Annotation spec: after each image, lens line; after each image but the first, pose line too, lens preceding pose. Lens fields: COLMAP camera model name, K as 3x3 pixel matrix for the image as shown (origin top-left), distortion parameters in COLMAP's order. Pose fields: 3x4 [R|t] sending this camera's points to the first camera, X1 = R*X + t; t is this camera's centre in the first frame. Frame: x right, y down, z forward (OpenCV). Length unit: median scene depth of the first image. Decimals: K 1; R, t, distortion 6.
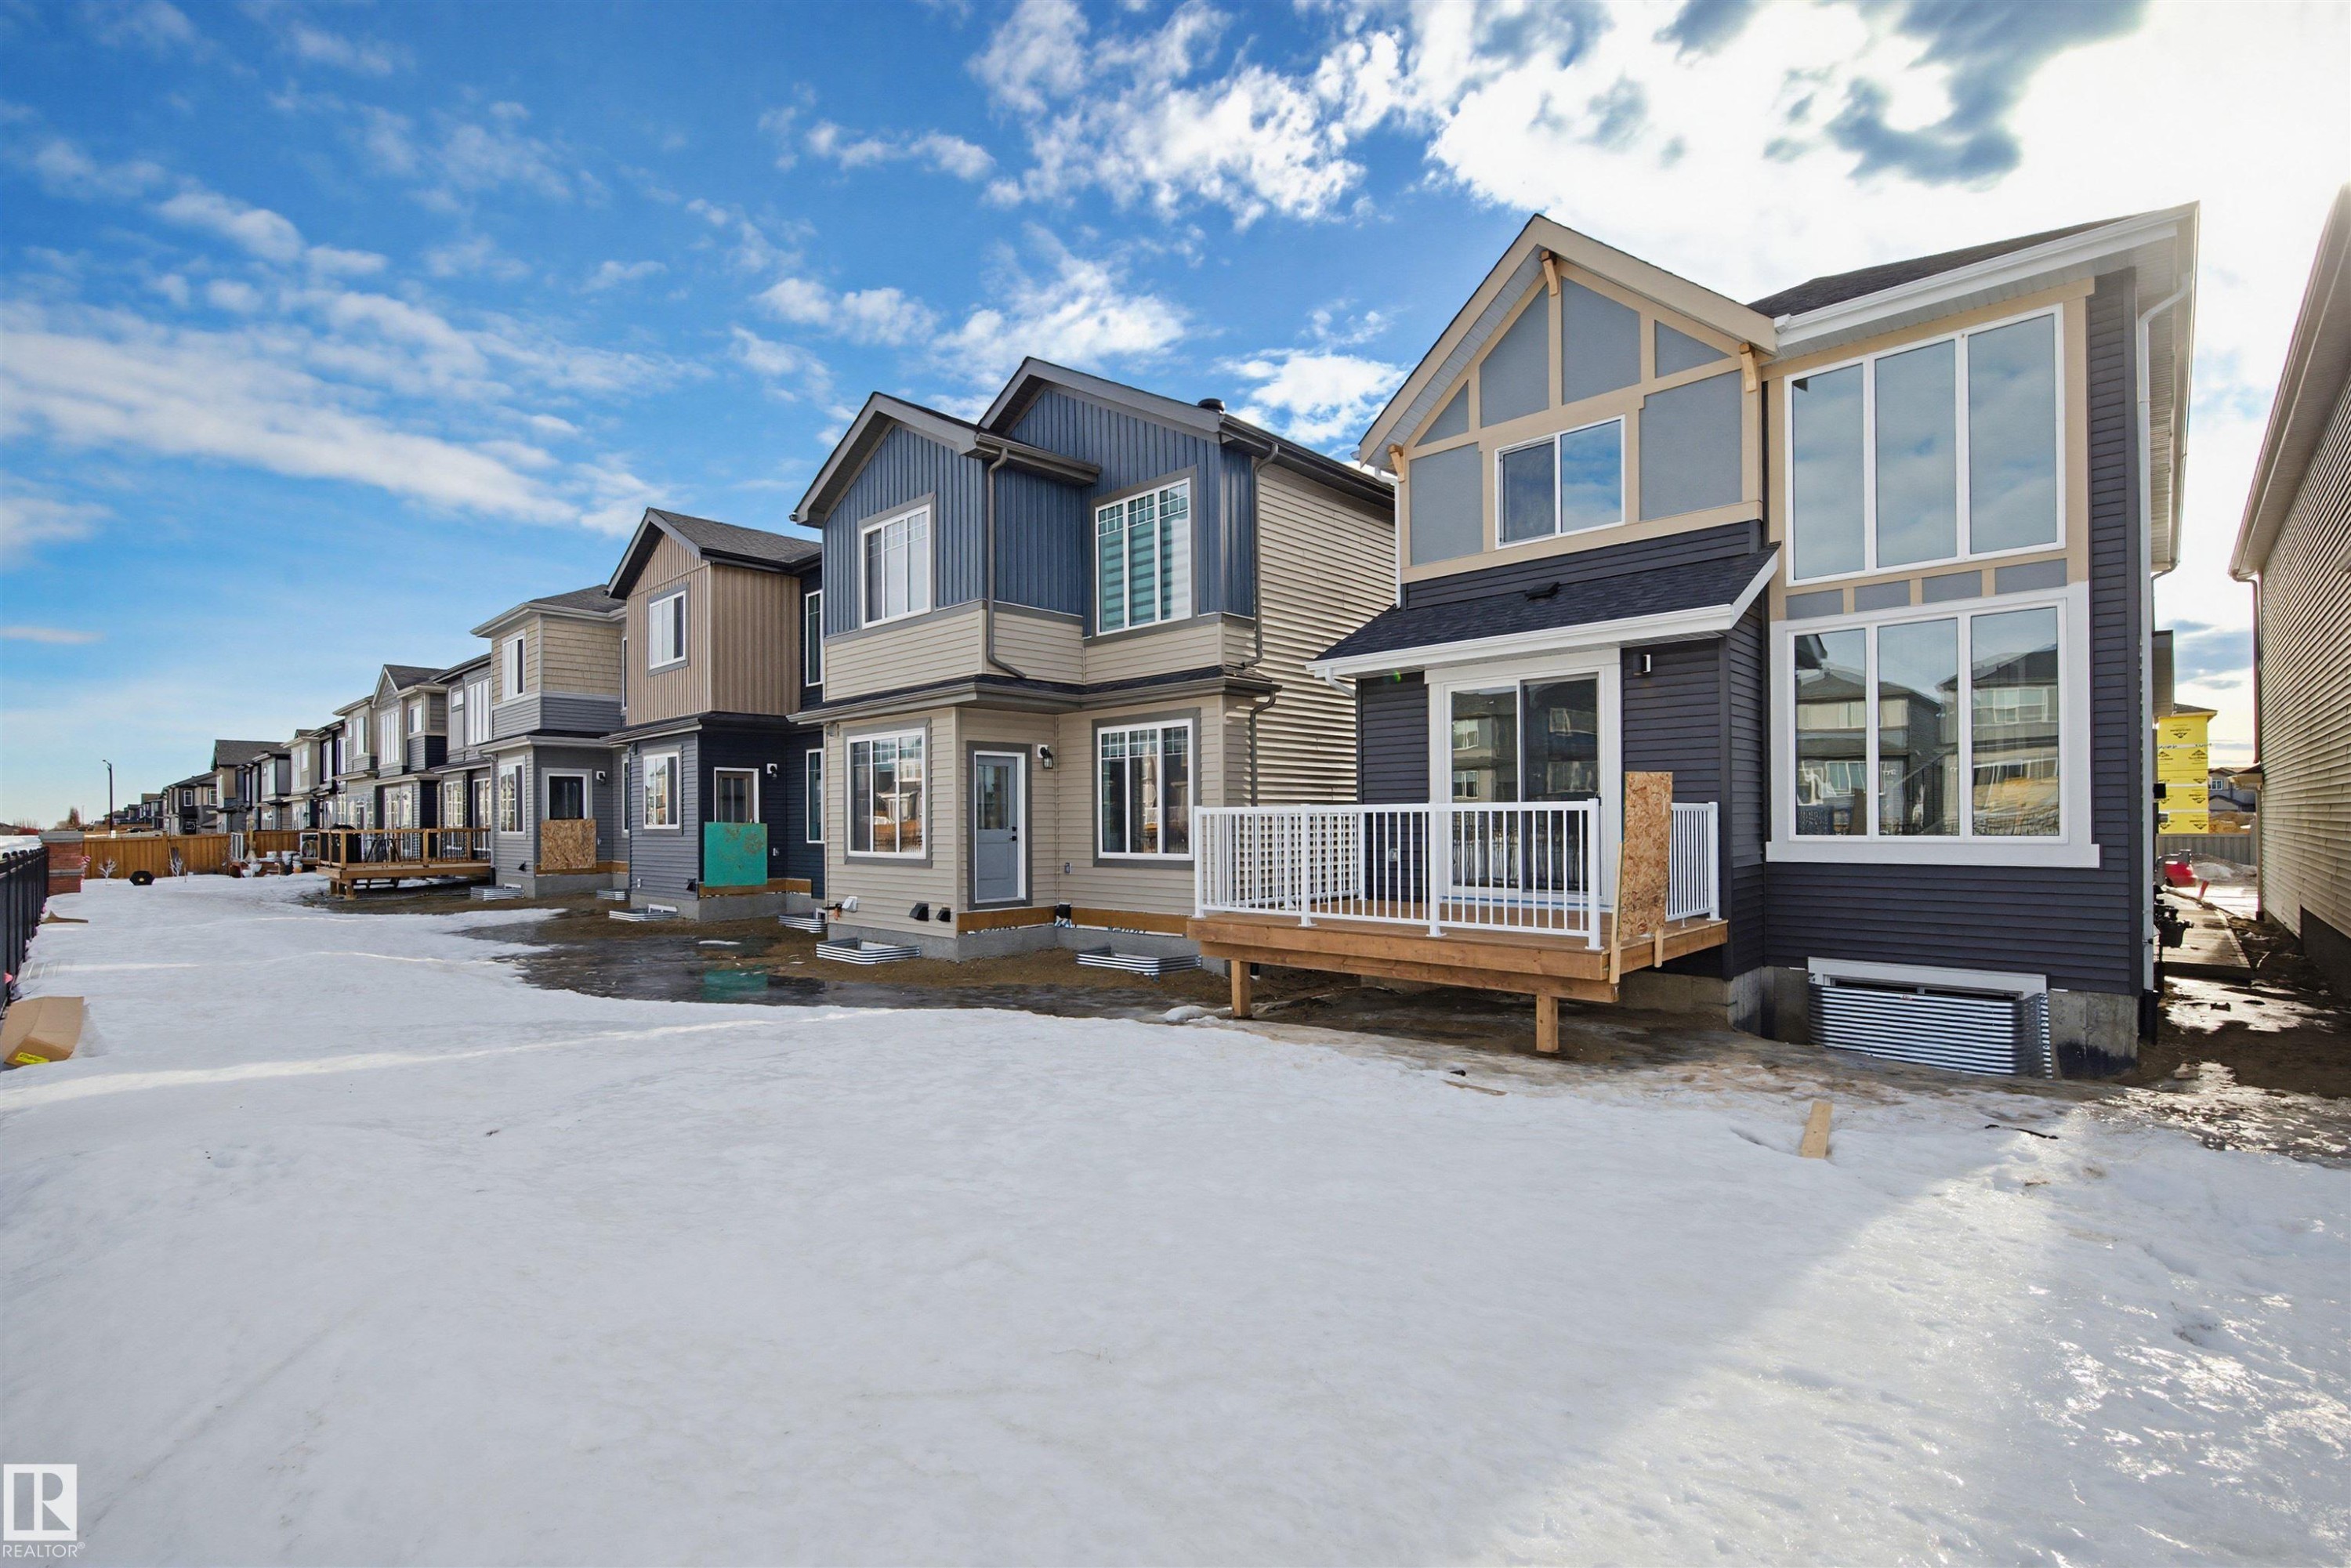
lens RADIAL K [[1065.8, 0, 1120.4], [0, 1065.8, 794.1], [0, 0, 1]] dist [-0.000177, 0.000163]
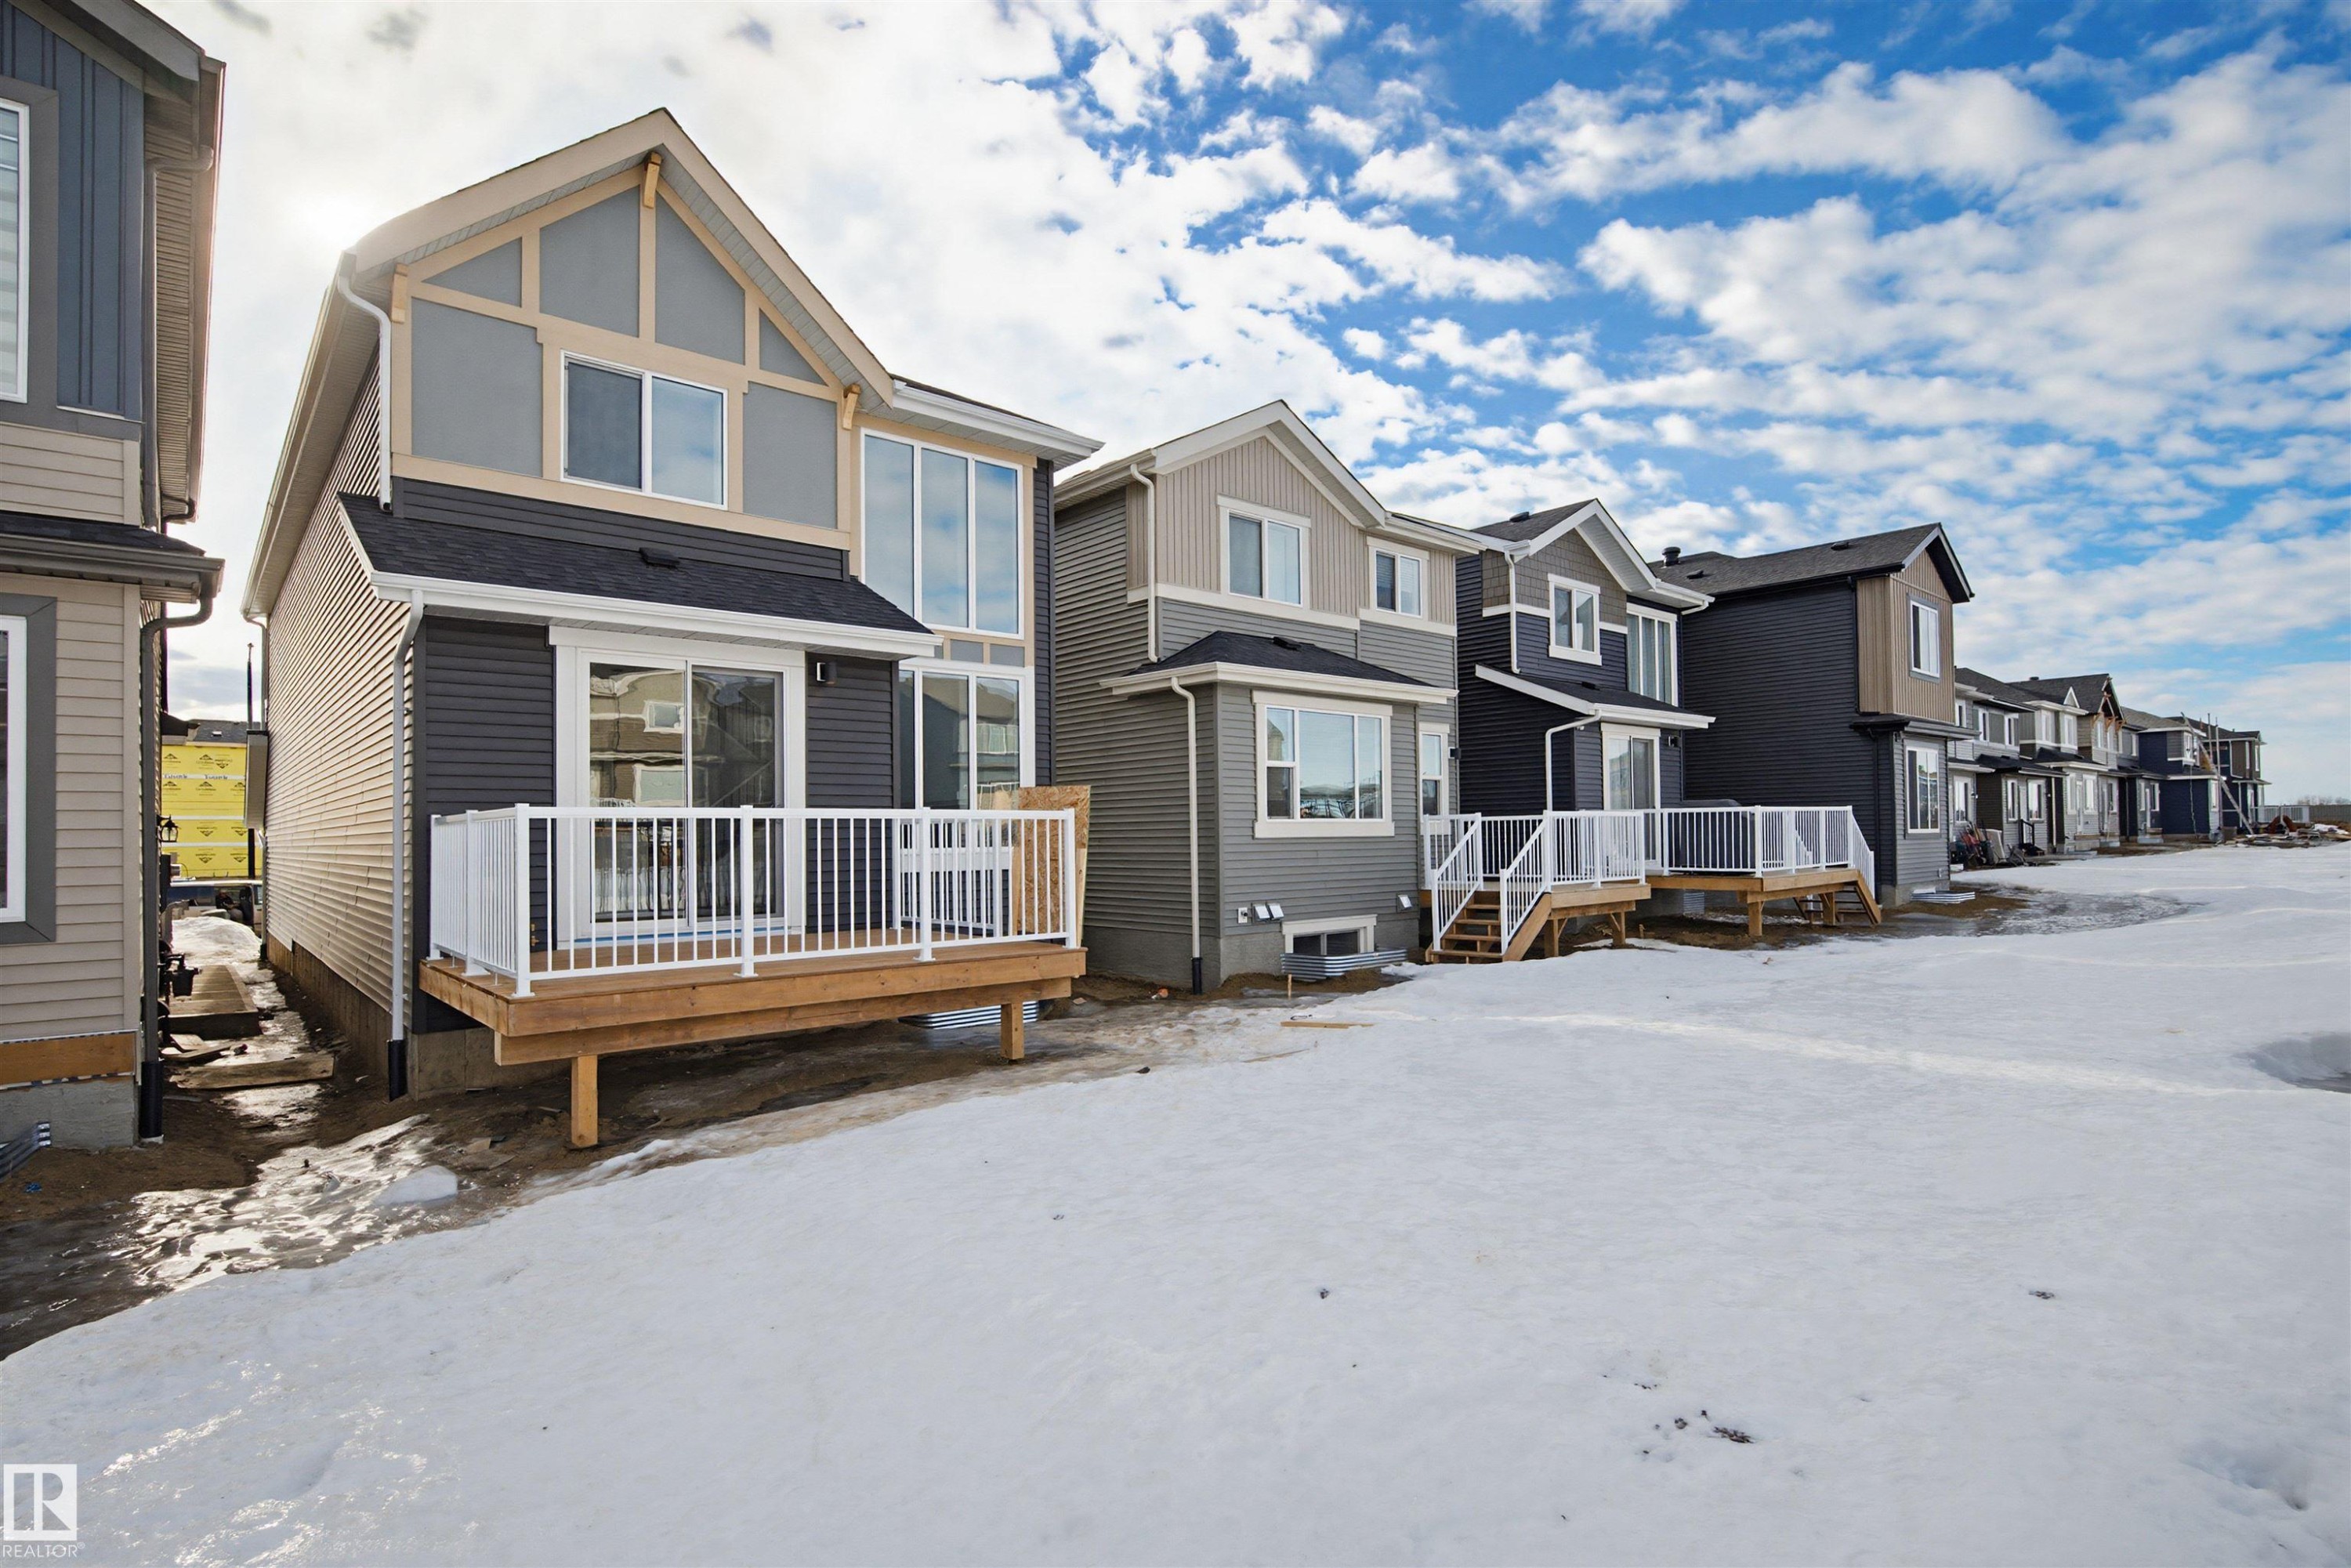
lens RADIAL K [[1133.3, 0, 1176.0], [0, 1133.3, 817.0], [0, 0, 1]] dist [-0.001543, -0.000203]
pose [[0.071398, 0.021161, 0.997223, -0.527592], [-0.013282, 0.999706, -0.020263, 0.027108], [-0.997359, -0.011798, 0.071658, 0.622206]]
